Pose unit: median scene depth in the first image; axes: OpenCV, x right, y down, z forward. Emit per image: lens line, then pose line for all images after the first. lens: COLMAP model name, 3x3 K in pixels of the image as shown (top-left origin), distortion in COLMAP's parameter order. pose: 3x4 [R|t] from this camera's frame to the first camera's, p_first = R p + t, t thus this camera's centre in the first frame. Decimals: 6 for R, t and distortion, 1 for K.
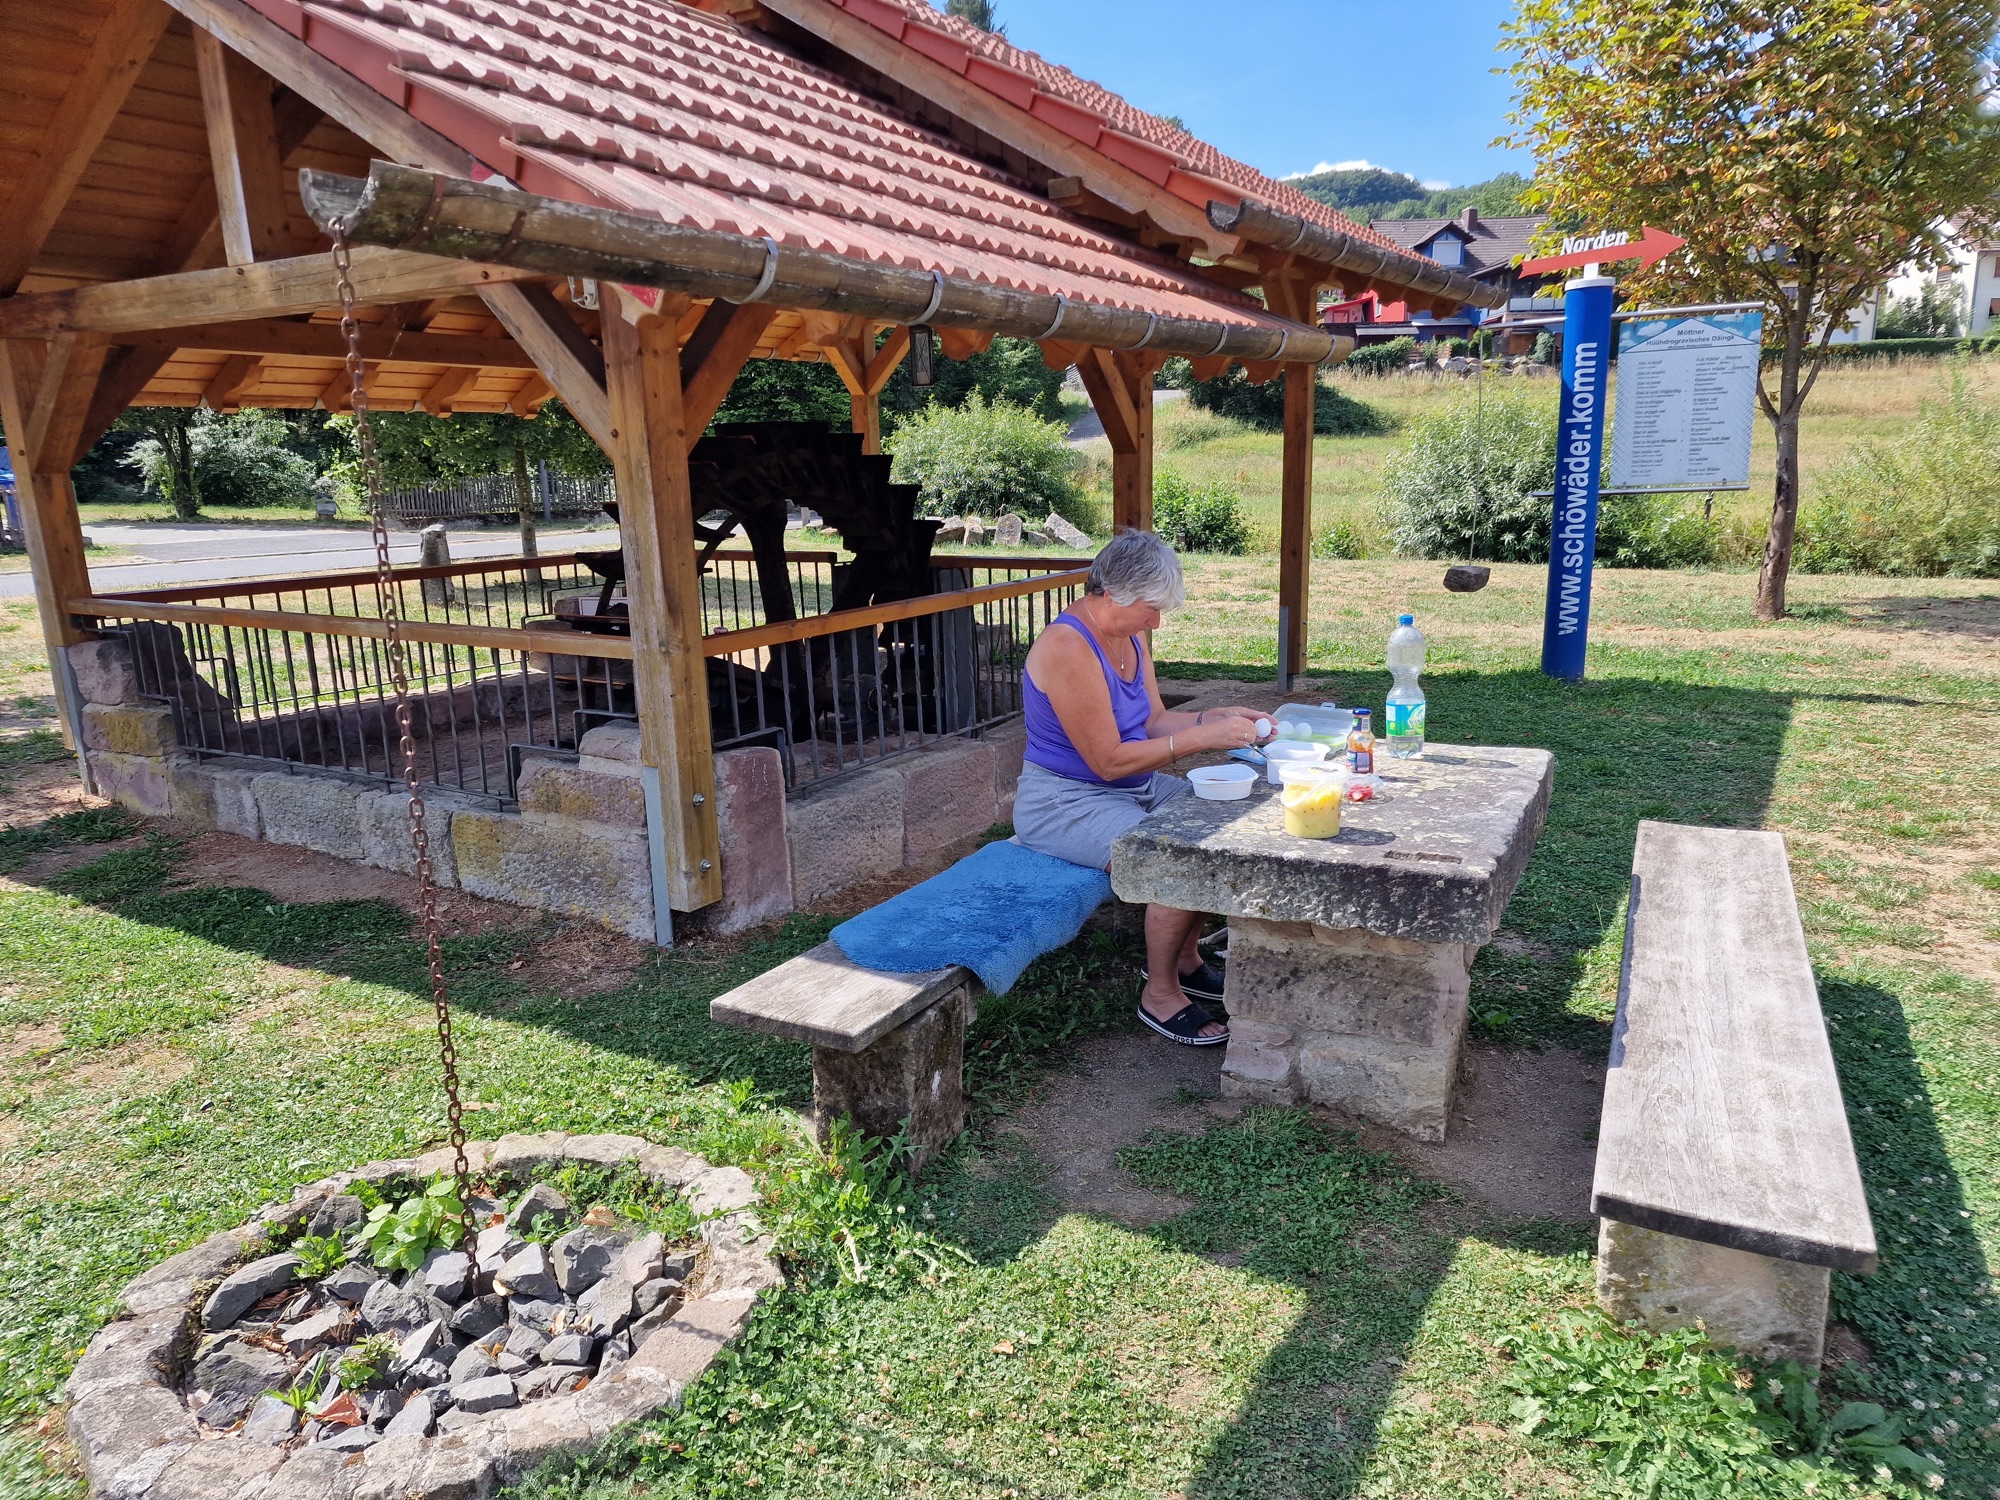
lens RADIAL K [[1328.5, 0, 1036.5], [0, 1328.5, 755.8], [0, 0, 1]] dist [0.055912, -0.001036]
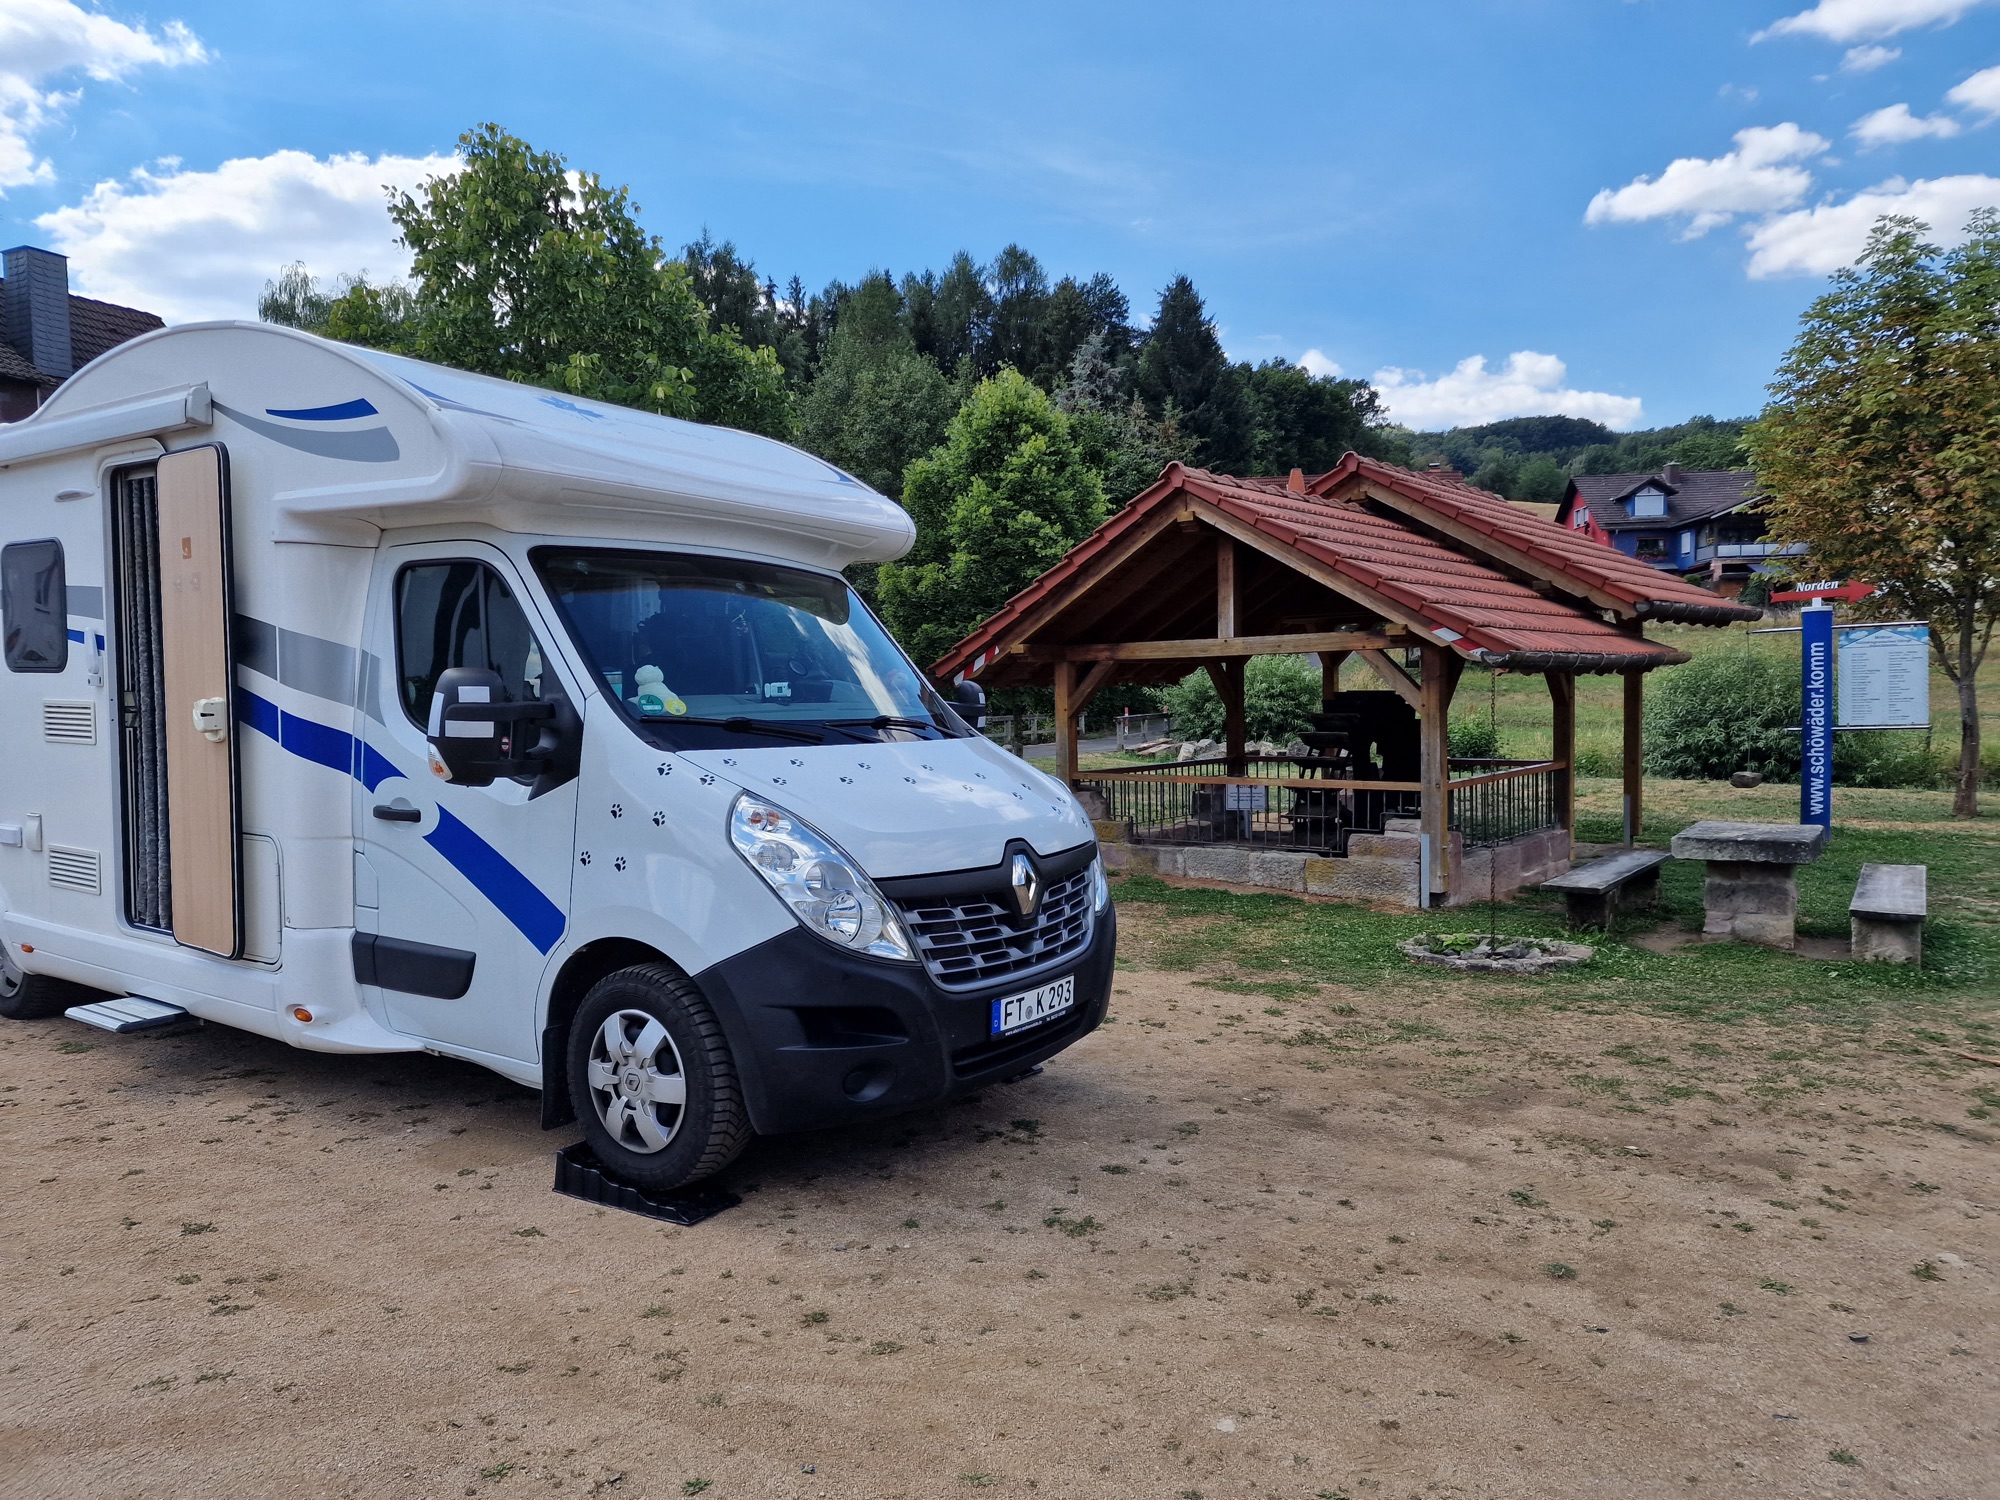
lens RADIAL K [[1322.2, 0, 1000.0], [0, 1322.2, 750.0], [0, 0, 1]] dist [0.057160, -0.046736]
pose [[0.986997, 0.010167, -0.160416, -0.318981], [-0.037811, 0.984679, -0.170230, 0.145577], [0.156227, 0.174082, 0.972259, -0.742846]]
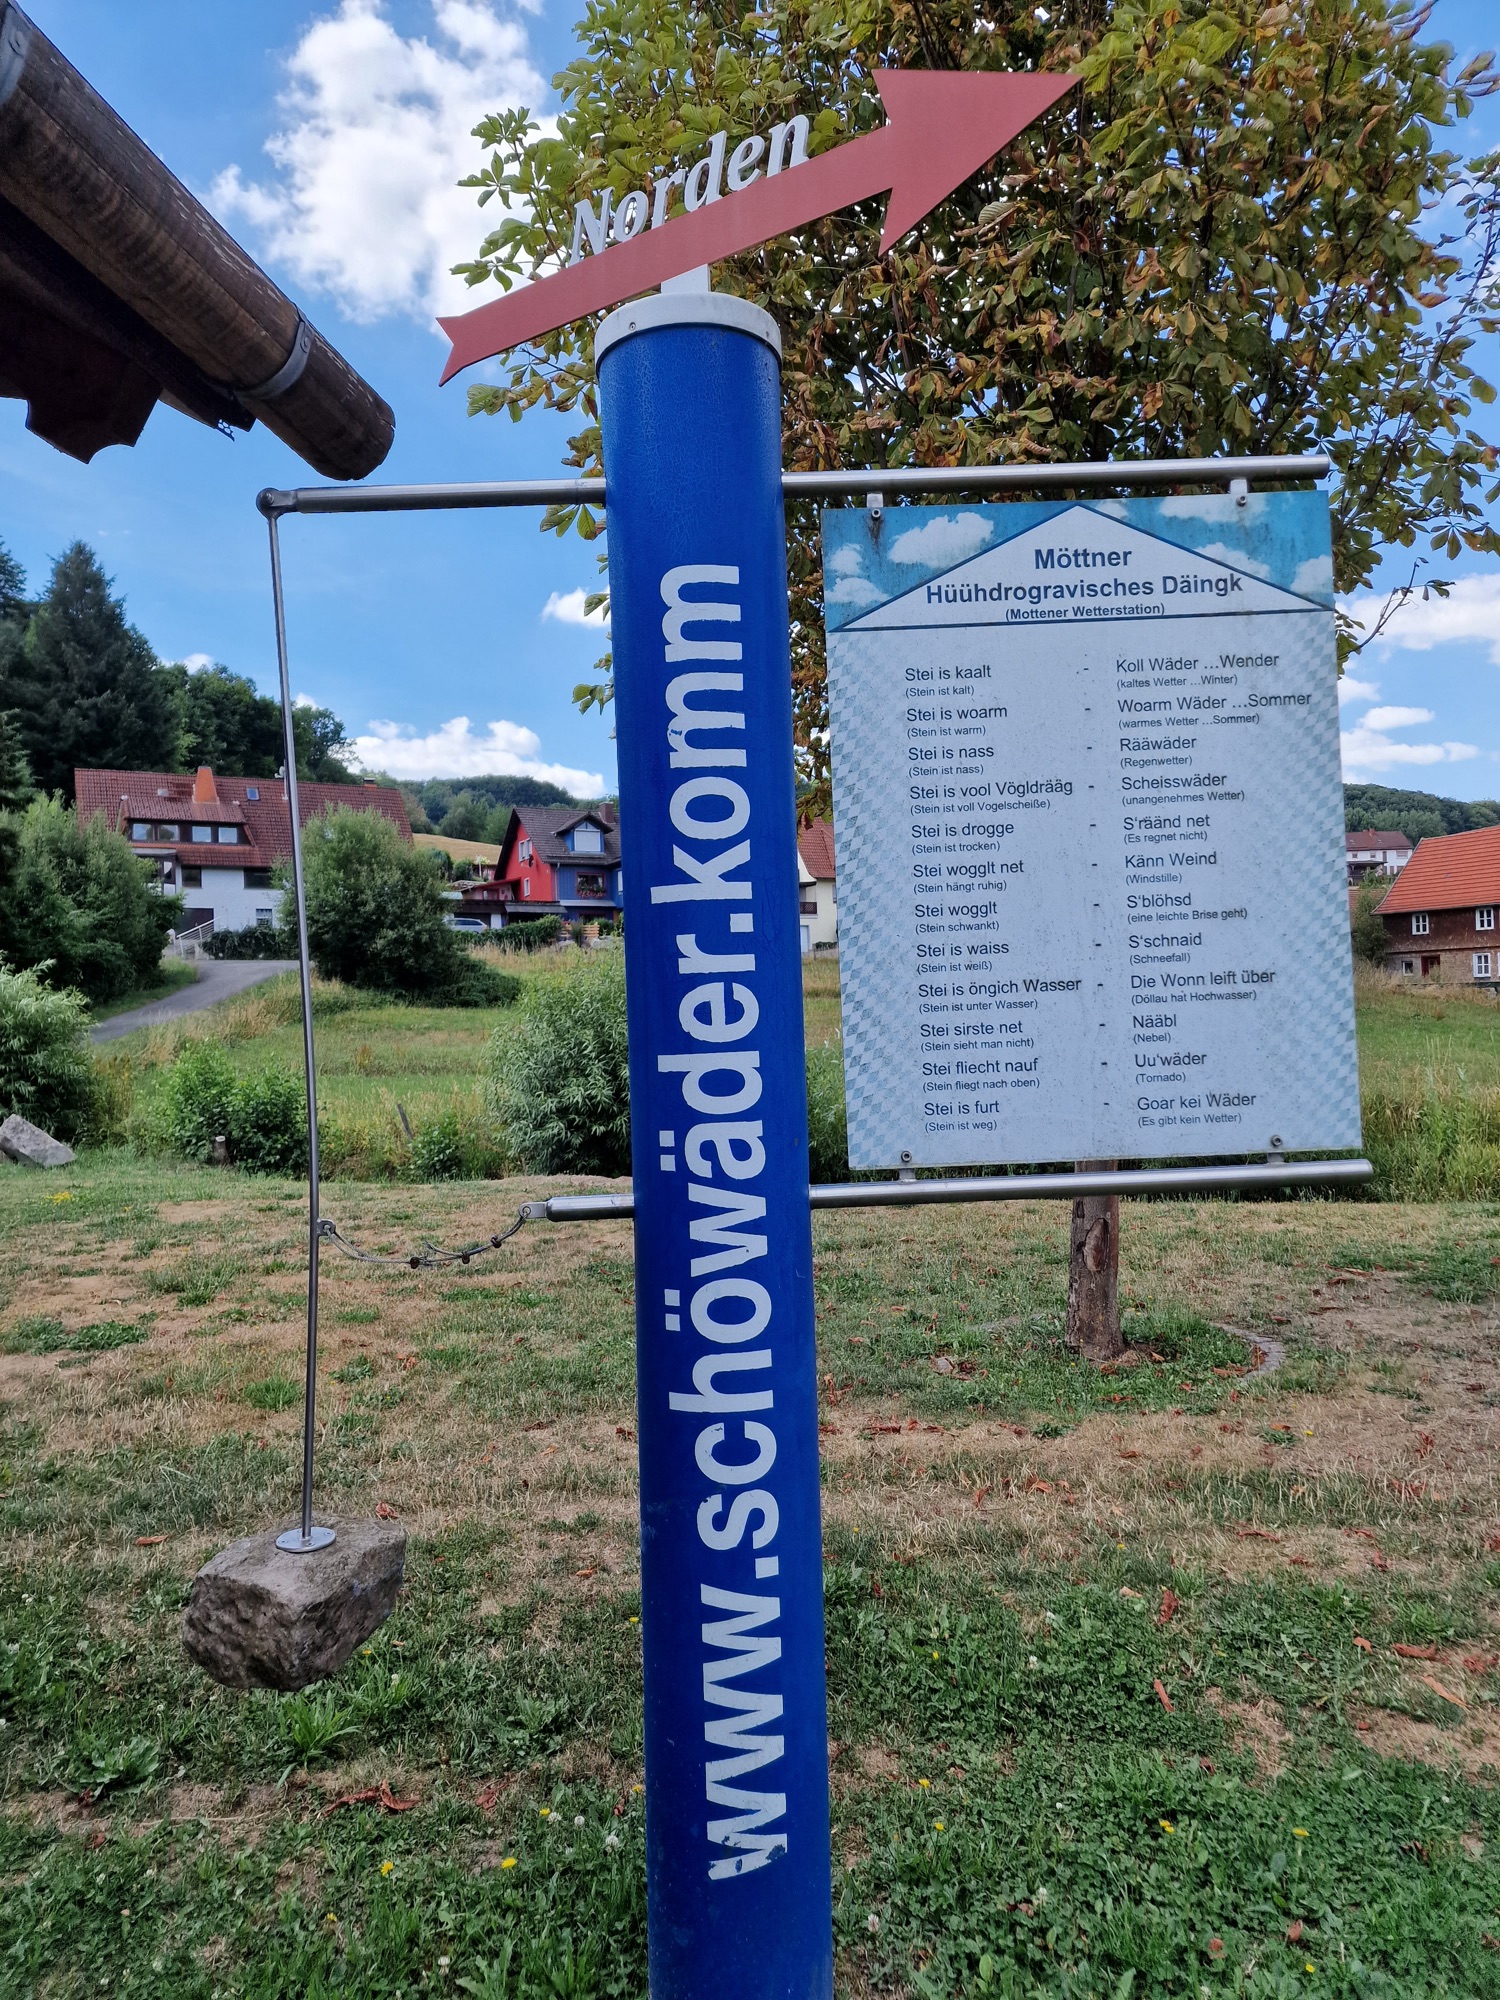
lens RADIAL K [[1322.2, 0, 750.0], [0, 1322.2, 1000.0], [0, 0, 1]] dist [0.057160, -0.046736]
pose [[0.923090, -0.001715, 0.384580, 0.321266], [0.094221, 0.970523, -0.221826, -0.179683], [-0.372863, 0.241000, 0.896042, 0.792222]]
